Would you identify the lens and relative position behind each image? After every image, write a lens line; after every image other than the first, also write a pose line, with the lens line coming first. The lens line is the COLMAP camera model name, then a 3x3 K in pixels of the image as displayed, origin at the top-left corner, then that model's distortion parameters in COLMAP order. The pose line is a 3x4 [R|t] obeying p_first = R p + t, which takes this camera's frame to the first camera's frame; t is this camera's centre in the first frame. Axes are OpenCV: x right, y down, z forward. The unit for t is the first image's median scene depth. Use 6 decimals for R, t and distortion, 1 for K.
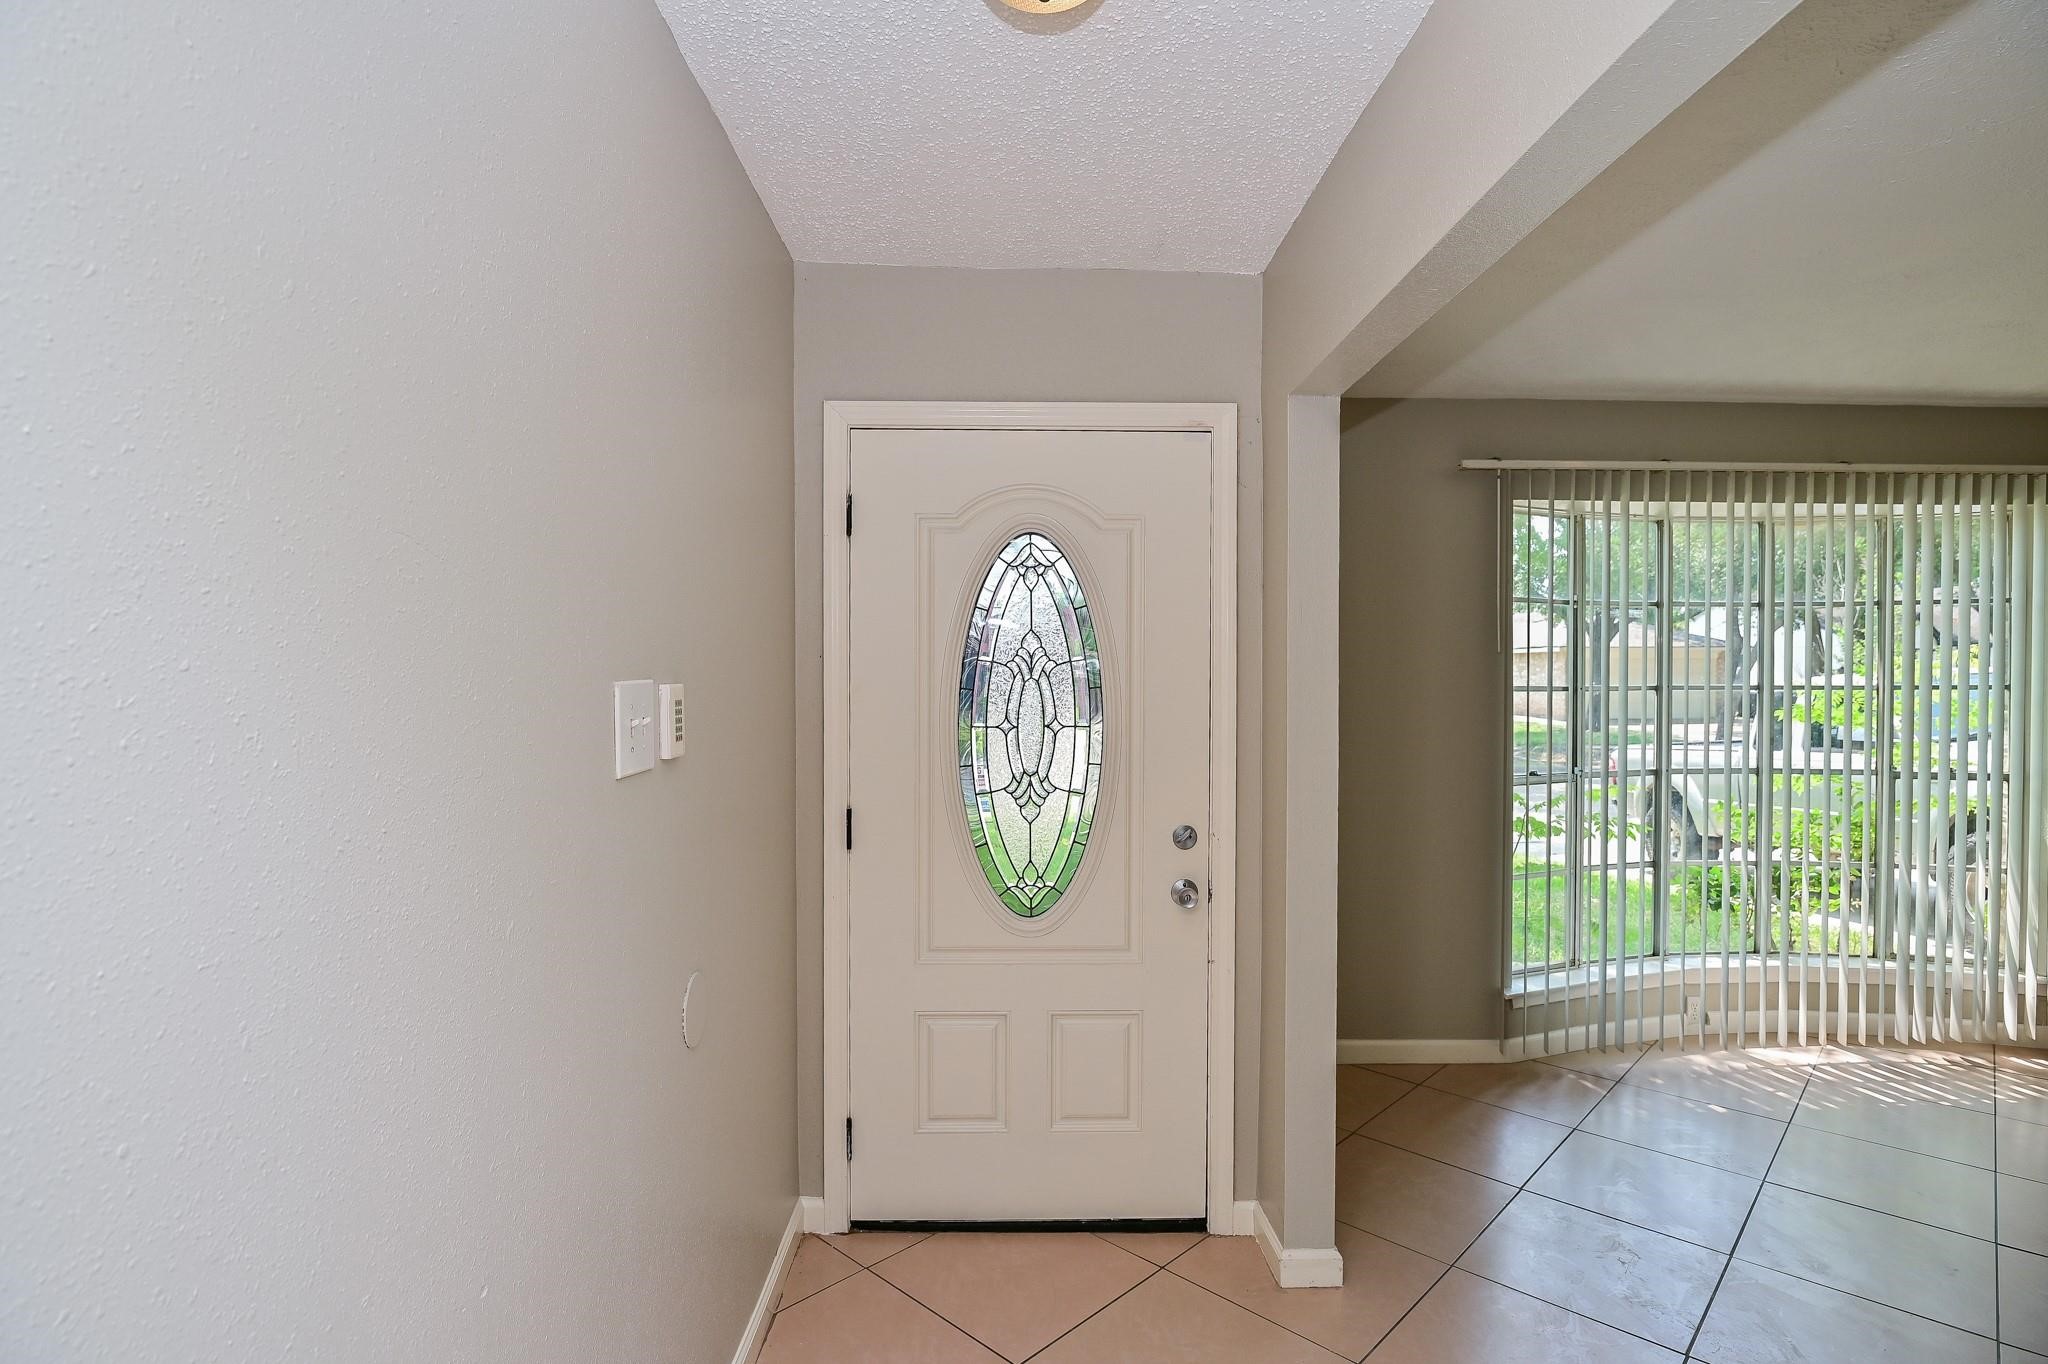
lens RADIAL K [[1020.5, 0, 1002.6], [0, 1020.5, 680.4], [0, 0, 1]] dist [-0.022361, -0.002263]
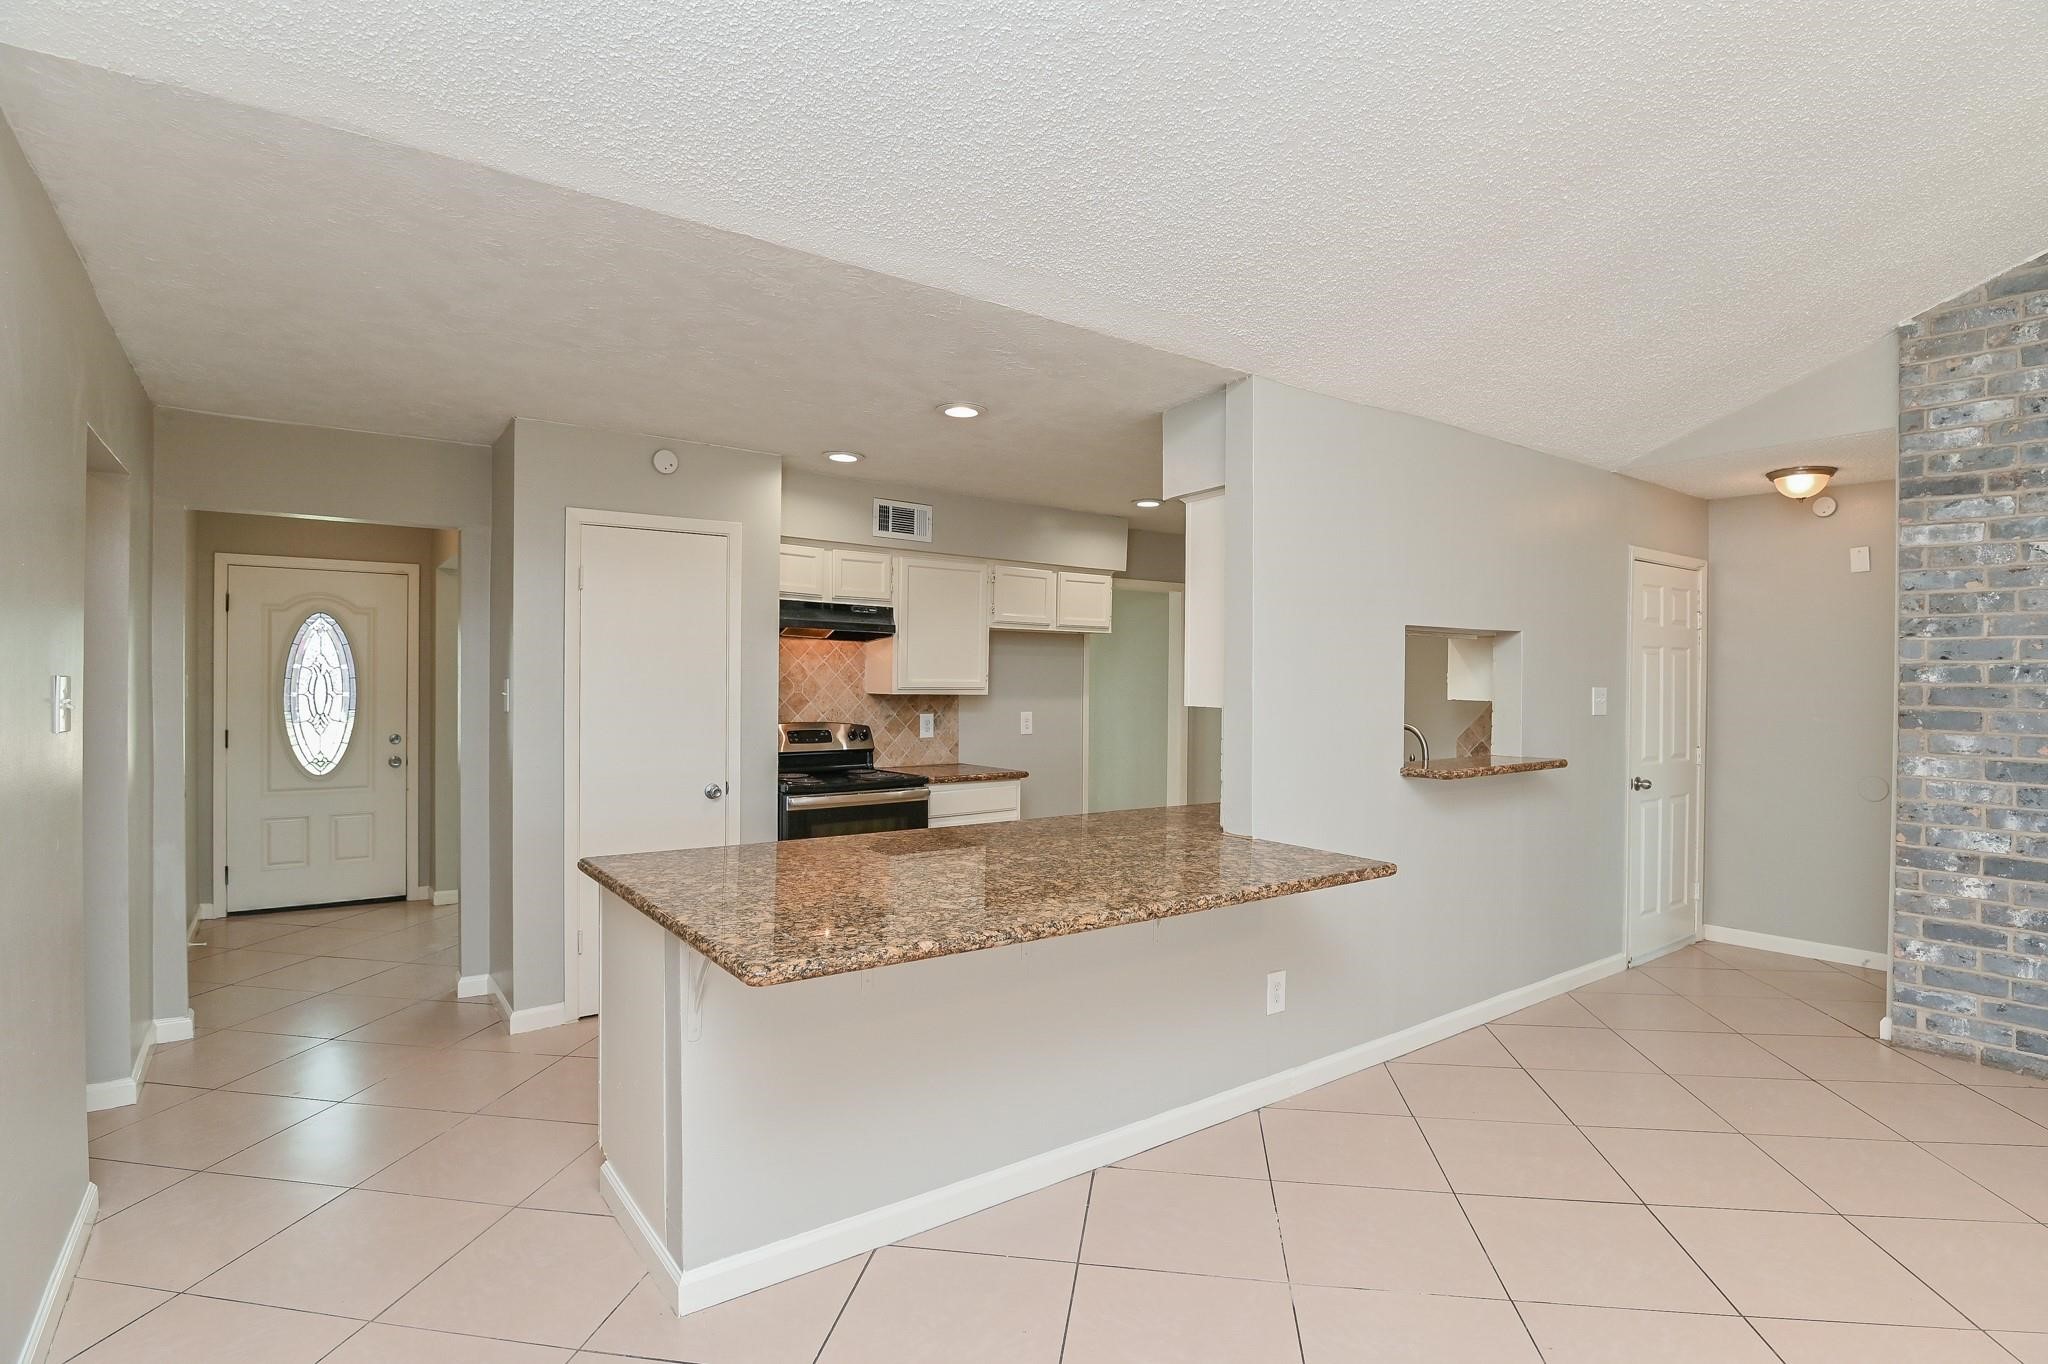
lens RADIAL K [[1020.5, 0, 1002.6], [0, 1020.5, 680.4], [0, 0, 1]] dist [-0.022361, -0.002263]
pose [[0.830779, 0.001496, 0.556601, 0.039071], [0.001598, 0.999986, -0.005073, 0.027414], [-0.556600, 0.005104, 0.830765, -1.835748]]
